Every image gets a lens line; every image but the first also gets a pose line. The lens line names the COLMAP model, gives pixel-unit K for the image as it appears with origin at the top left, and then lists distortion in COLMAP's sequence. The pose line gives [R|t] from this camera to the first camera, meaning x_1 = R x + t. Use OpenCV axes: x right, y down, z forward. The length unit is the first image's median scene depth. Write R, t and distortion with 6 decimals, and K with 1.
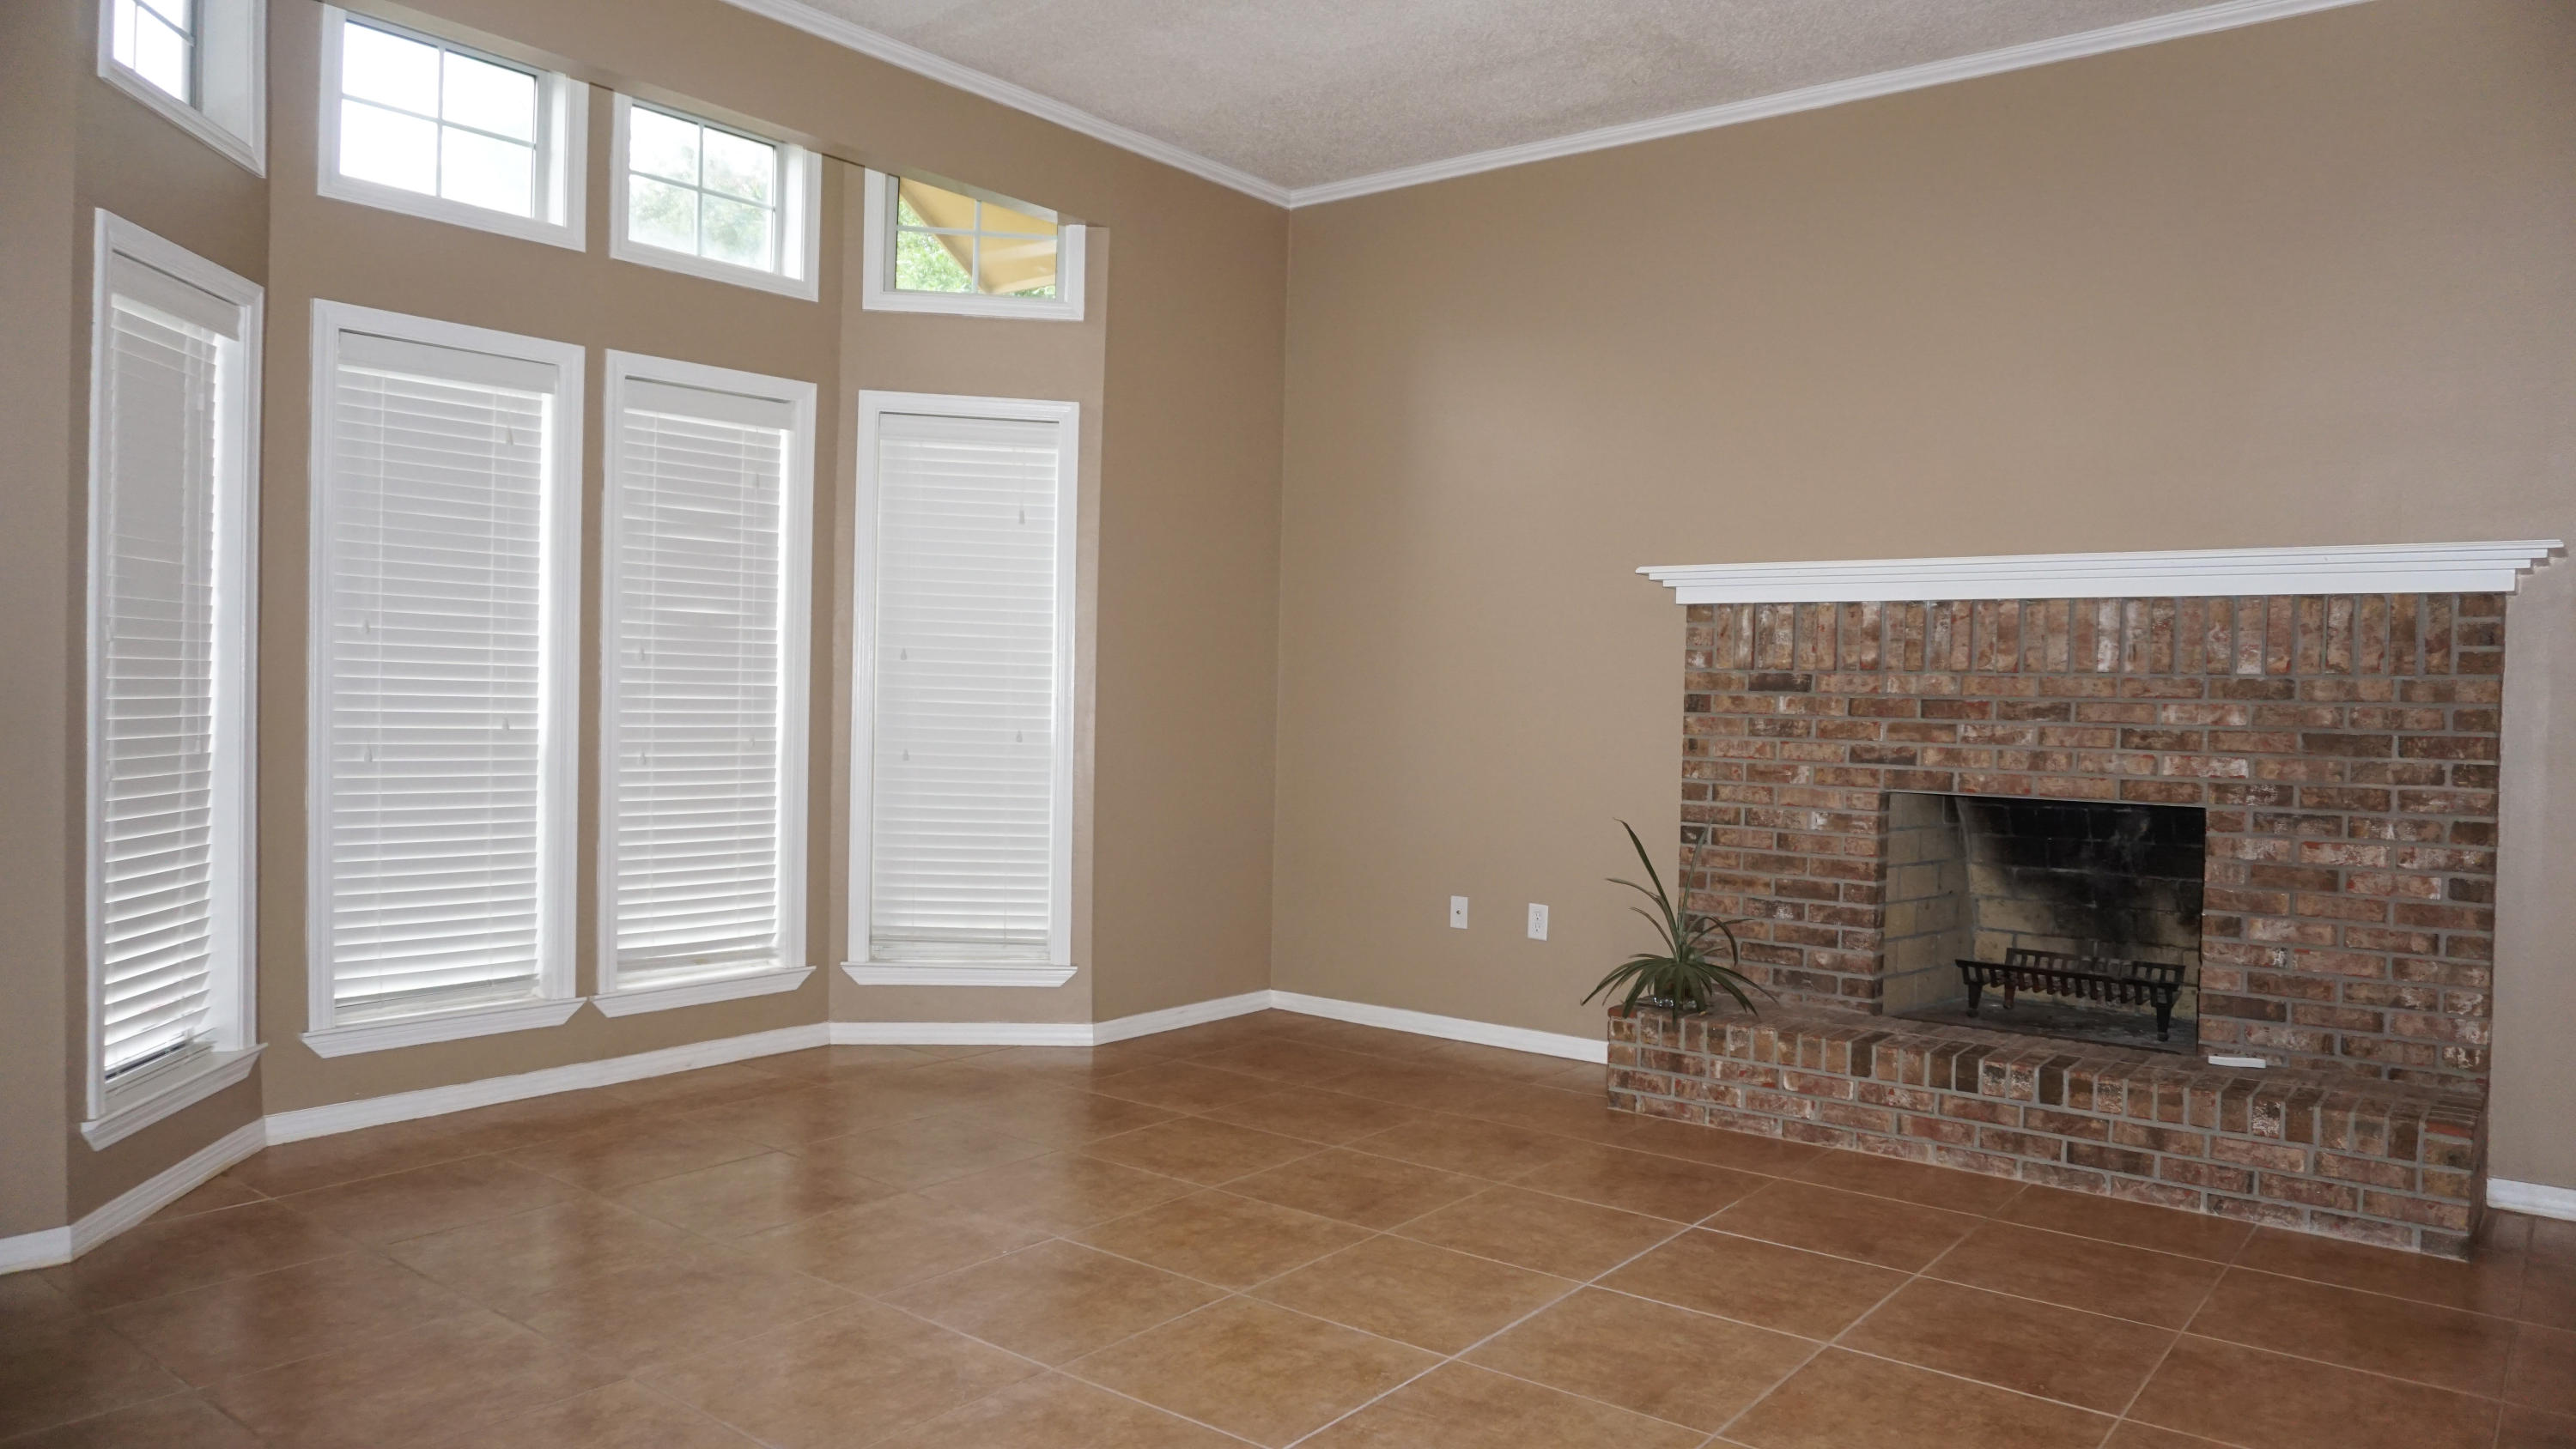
lens RADIAL K [[1748.4, 0, 1288.0], [0, 1748.4, 724.5], [0, 0, 1]] dist [-0.003115, 0.002088]
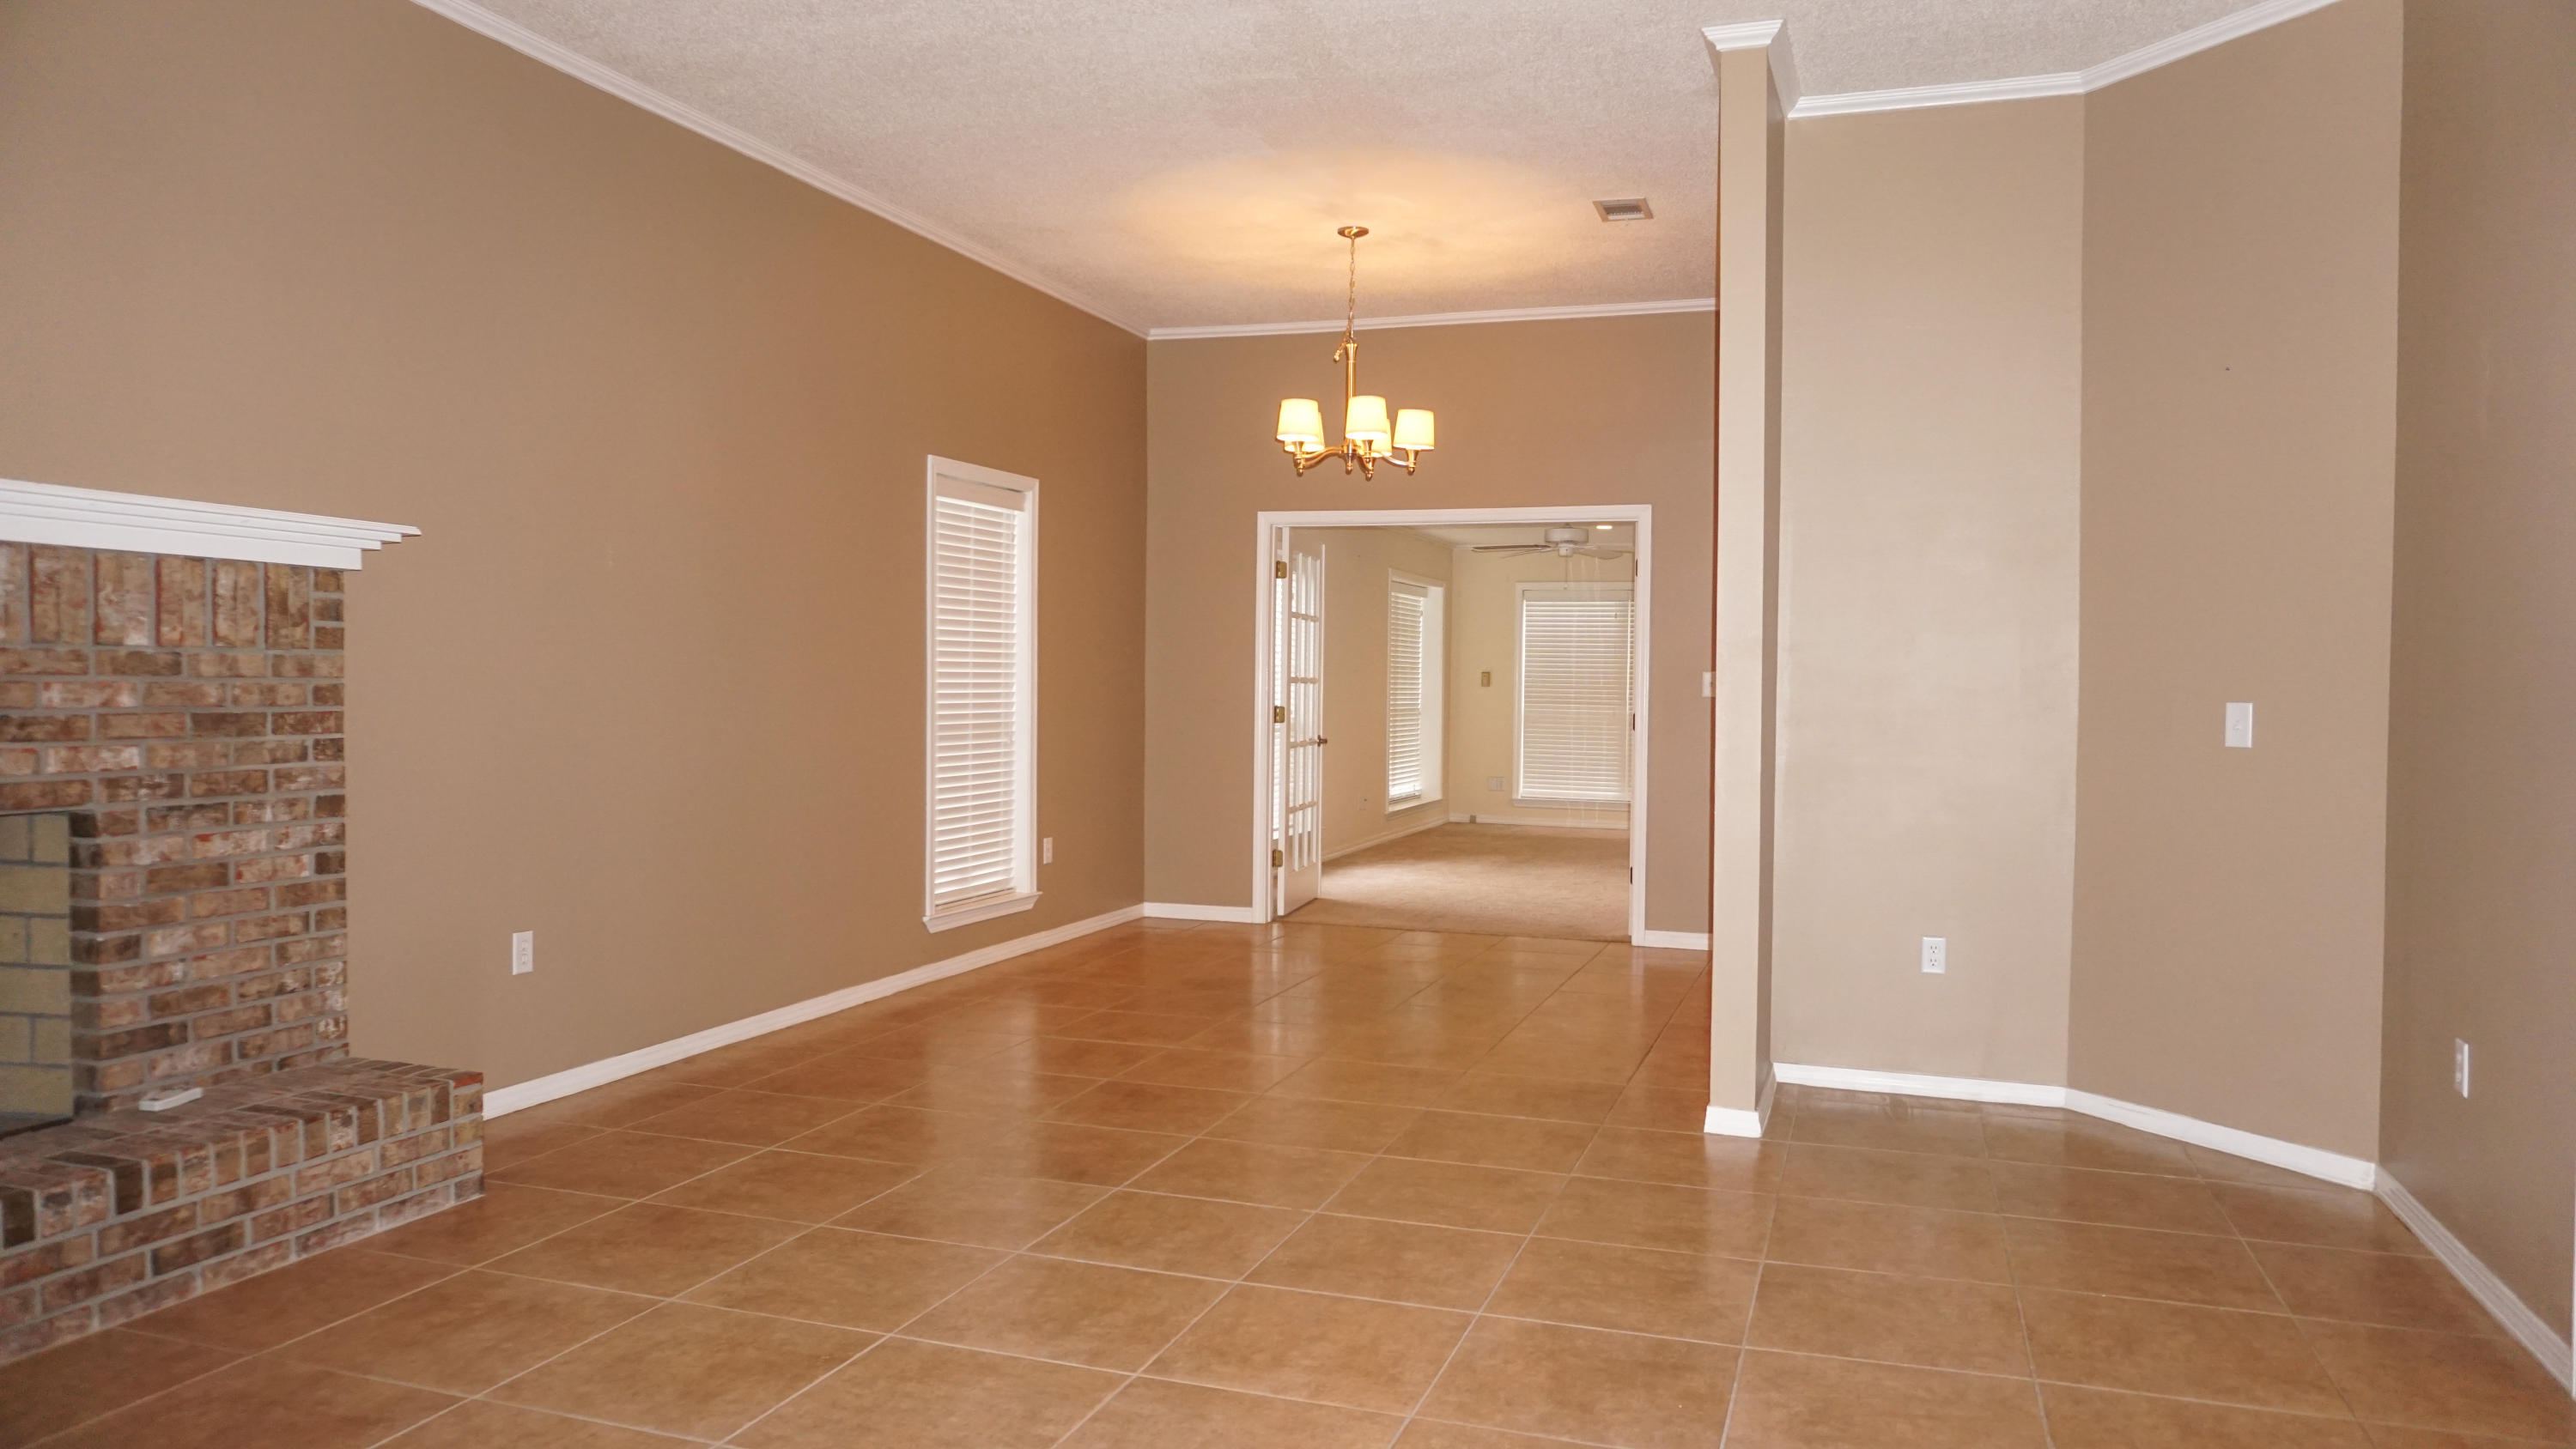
lens RADIAL K [[1748.4, 0, 1288.0], [0, 1748.4, 724.5], [0, 0, 1]] dist [-0.003115, 0.002088]
pose [[-0.329224, -0.040400, 0.943387, -0.445476], [0.003313, 0.999029, 0.043939, -0.026897], [-0.944246, 0.017591, -0.328770, 0.782252]]
